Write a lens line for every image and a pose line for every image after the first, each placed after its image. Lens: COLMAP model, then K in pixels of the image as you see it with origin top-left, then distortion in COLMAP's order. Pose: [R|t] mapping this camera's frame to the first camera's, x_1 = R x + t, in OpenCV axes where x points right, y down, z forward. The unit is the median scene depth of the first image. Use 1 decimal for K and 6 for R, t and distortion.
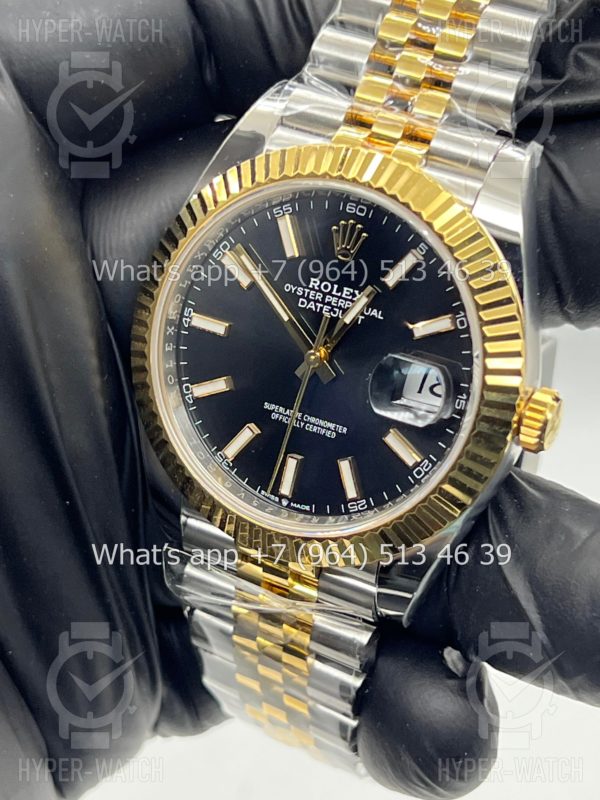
lens RADIAL K [[1871.9, 0, 300.0], [0, 1871.9, 400.0], [0, 0, 1]] dist [0.220179, 0.015191]
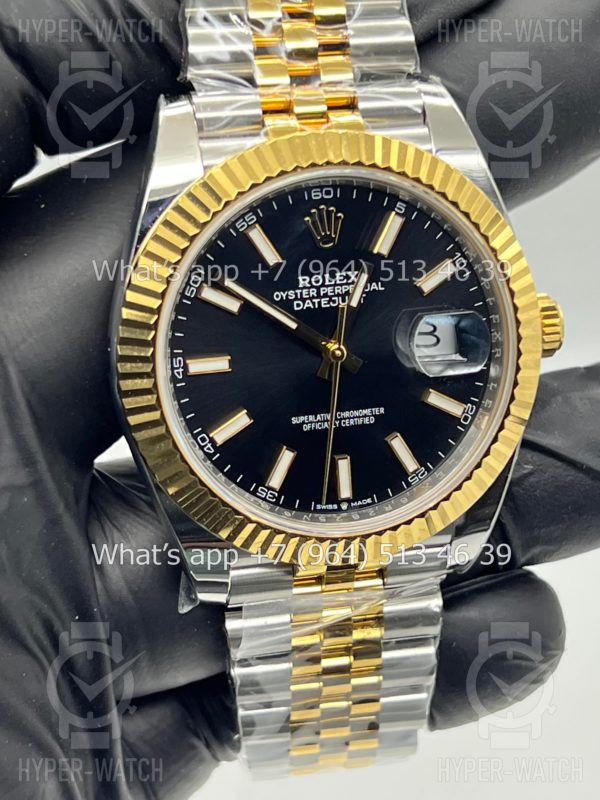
lens RADIAL K [[1871.9, 0, 300.0], [0, 1871.9, 400.0], [0, 0, 1]] dist [0.220179, 0.015191]
pose [[0.754353, -0.374873, 0.538908, -0.534504], [0.362390, 0.922300, 0.134300, -0.135973], [-0.547380, 0.093985, 0.831590, 0.207910]]
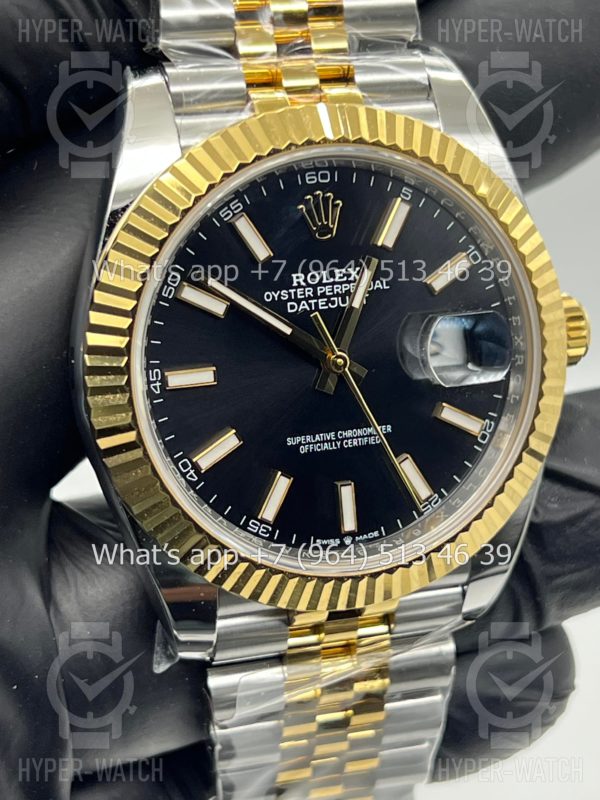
lens RADIAL K [[1871.9, 0, 300.0], [0, 1871.9, 400.0], [0, 0, 1]] dist [0.220179, 0.015191]
pose [[0.708092, -0.366478, 0.603572, -0.511035], [0.373148, 0.919878, 0.120769, -0.112921], [-0.599472, 0.139706, 0.788109, 0.354786]]
